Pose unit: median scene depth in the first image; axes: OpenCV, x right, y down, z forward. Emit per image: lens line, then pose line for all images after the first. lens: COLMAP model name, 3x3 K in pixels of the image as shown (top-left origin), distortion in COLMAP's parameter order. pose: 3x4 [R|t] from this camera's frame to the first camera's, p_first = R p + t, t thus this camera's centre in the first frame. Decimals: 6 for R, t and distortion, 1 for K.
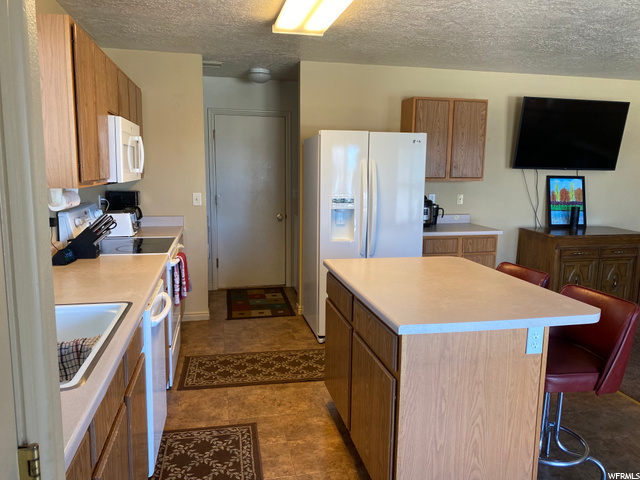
lens RADIAL K [[486.8, 0, 325.9], [0, 486.8, 237.8], [0, 0, 1]] dist [0.055207, -0.062957]
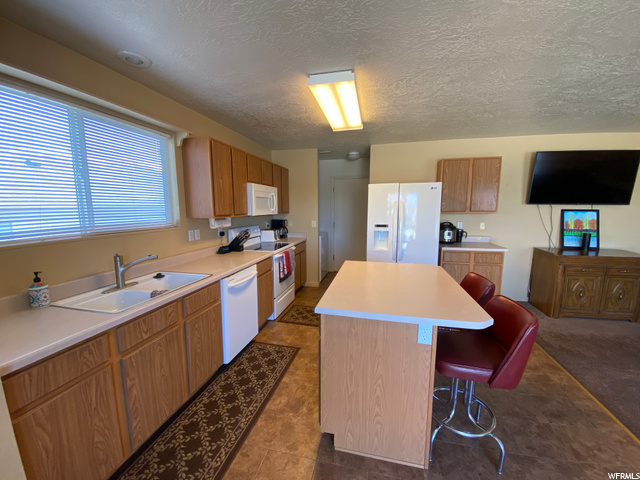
lens RADIAL K [[258.2, 0, 318.7], [0, 258.2, 240.7], [0, 0, 1]] dist [-0.003607, -0.009859]
pose [[0.894501, 0.040319, -0.445244, 0.226378], [-0.046228, 0.998928, -0.002415, -0.012963], [0.444669, 0.022743, 0.895406, 0.119765]]
